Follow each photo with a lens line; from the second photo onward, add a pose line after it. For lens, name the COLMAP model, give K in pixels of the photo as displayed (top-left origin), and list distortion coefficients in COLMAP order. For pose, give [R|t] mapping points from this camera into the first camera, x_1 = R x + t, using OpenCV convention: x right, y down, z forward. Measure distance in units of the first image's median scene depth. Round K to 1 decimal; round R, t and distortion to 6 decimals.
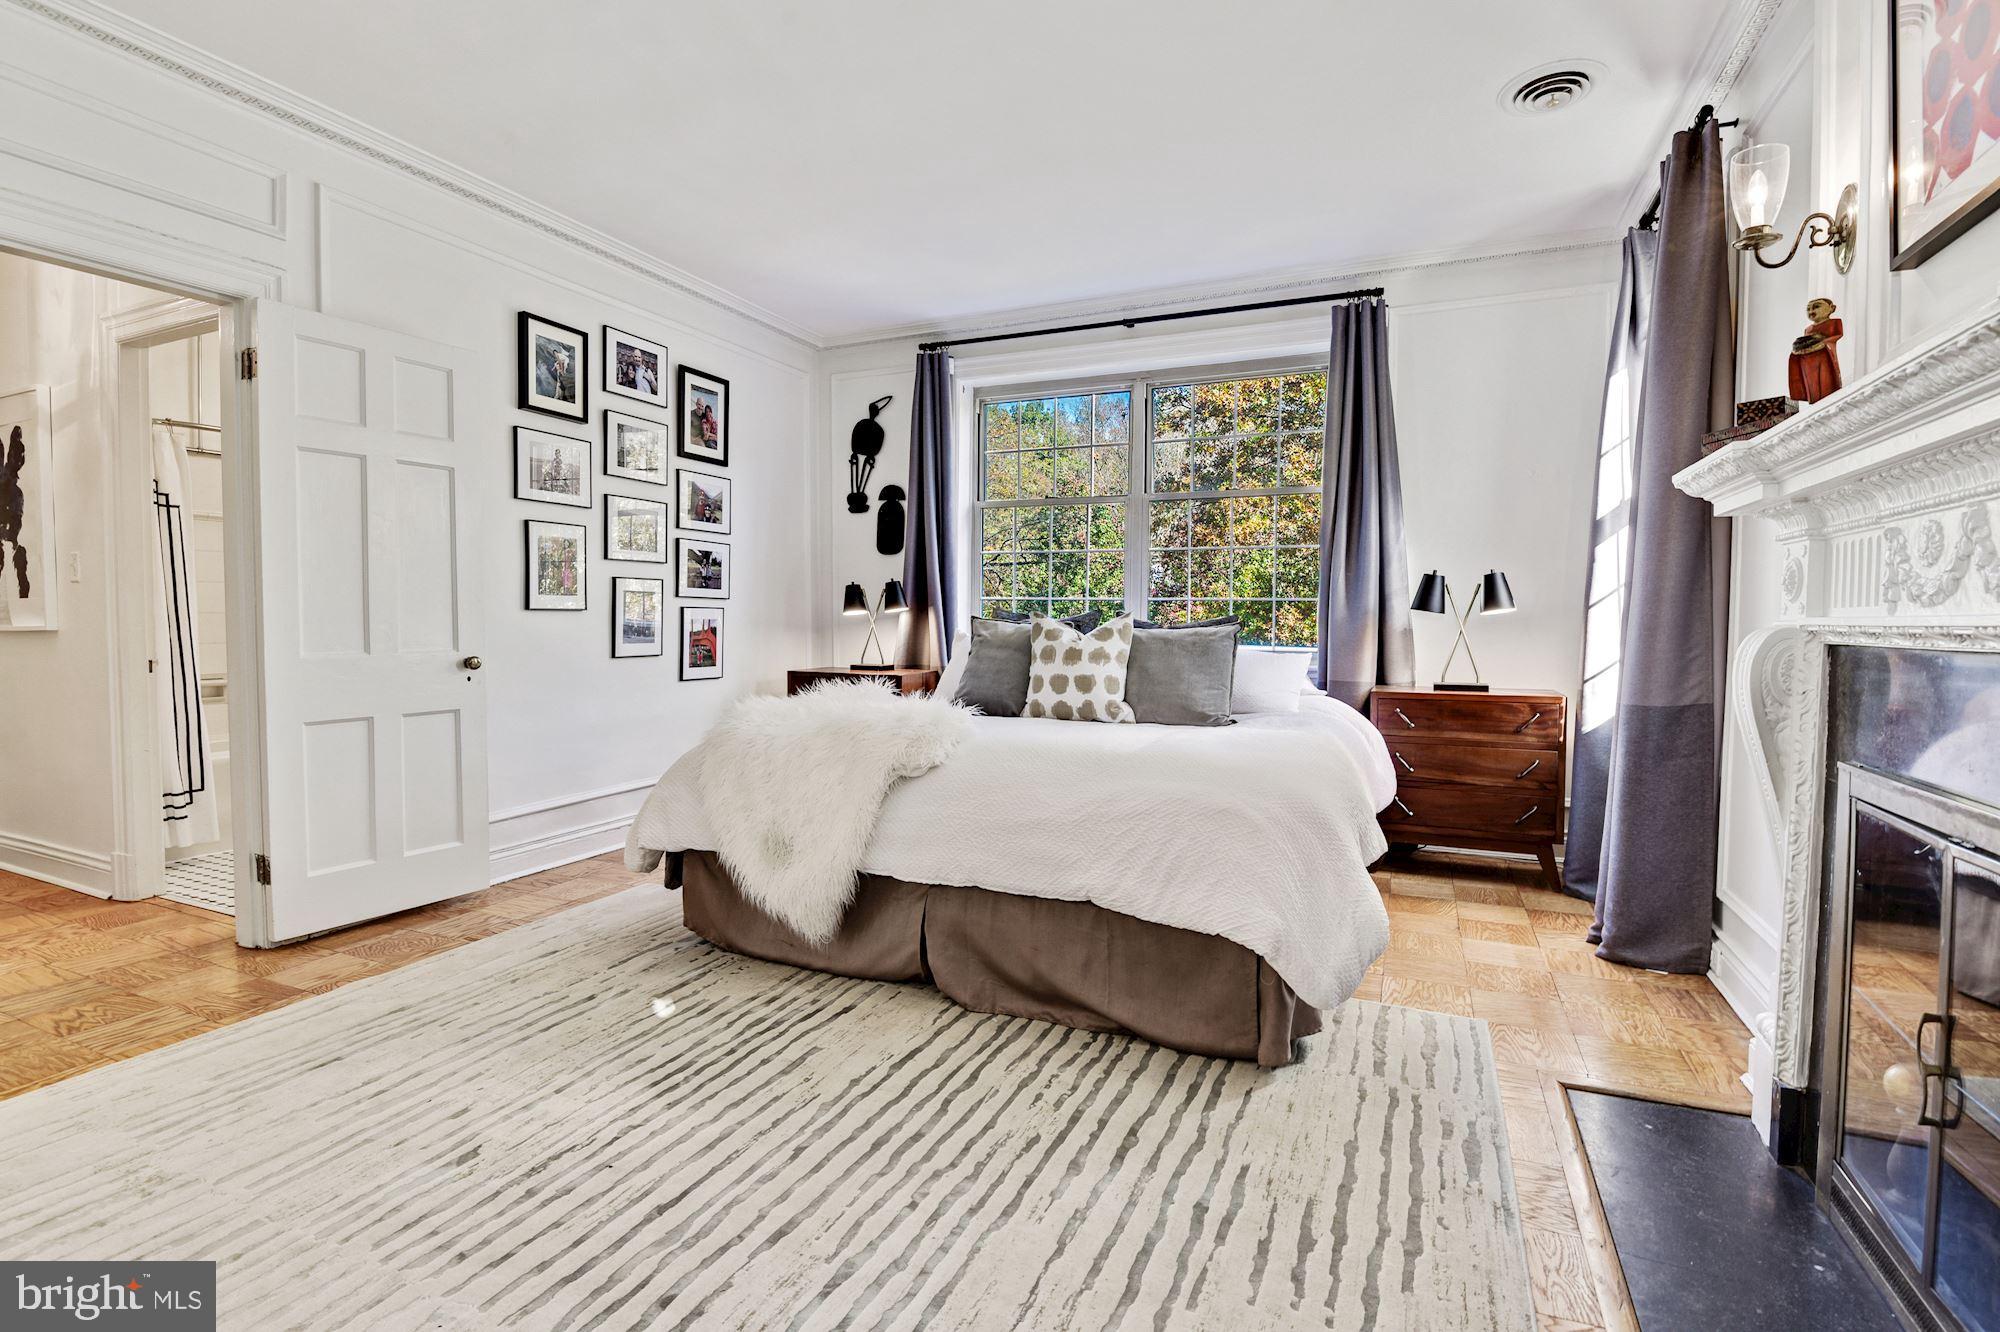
lens RADIAL K [[940.2, 0, 1001.2], [0, 940.2, 652.8], [0, 0, 1]] dist [0.000387, -0.020303]
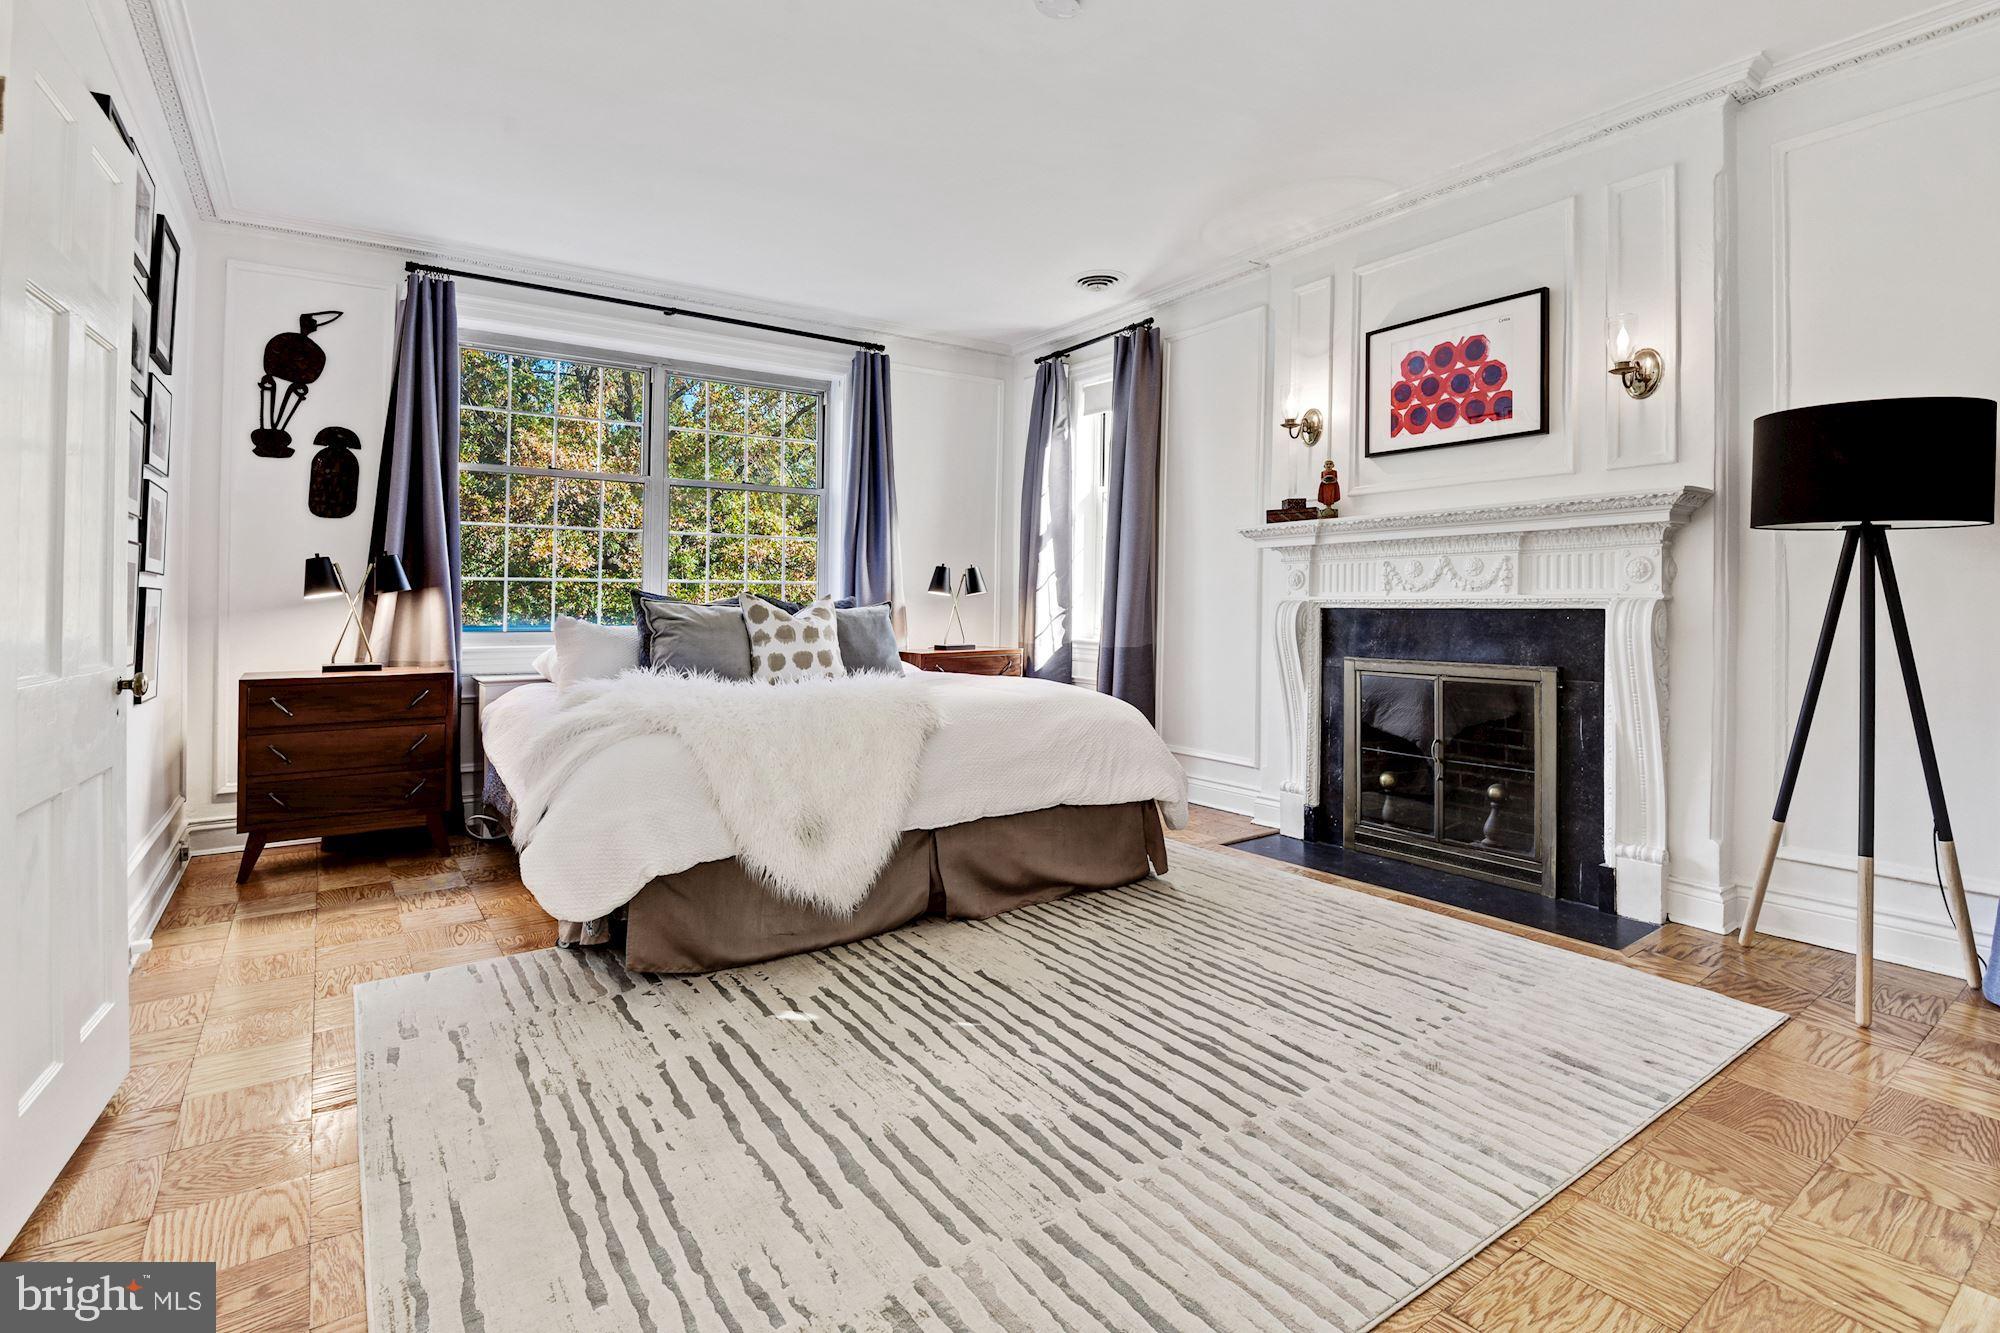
lens RADIAL K [[955.5, 0, 996.0], [0, 955.5, 601.8], [0, 0, 1]] dist [-0.001877, -0.000622]
pose [[0.511212, -0.007986, 0.859418, -0.902775], [0.037255, 0.999223, -0.012876, -0.013908], [-0.858647, 0.038600, 0.511112, 0.274167]]
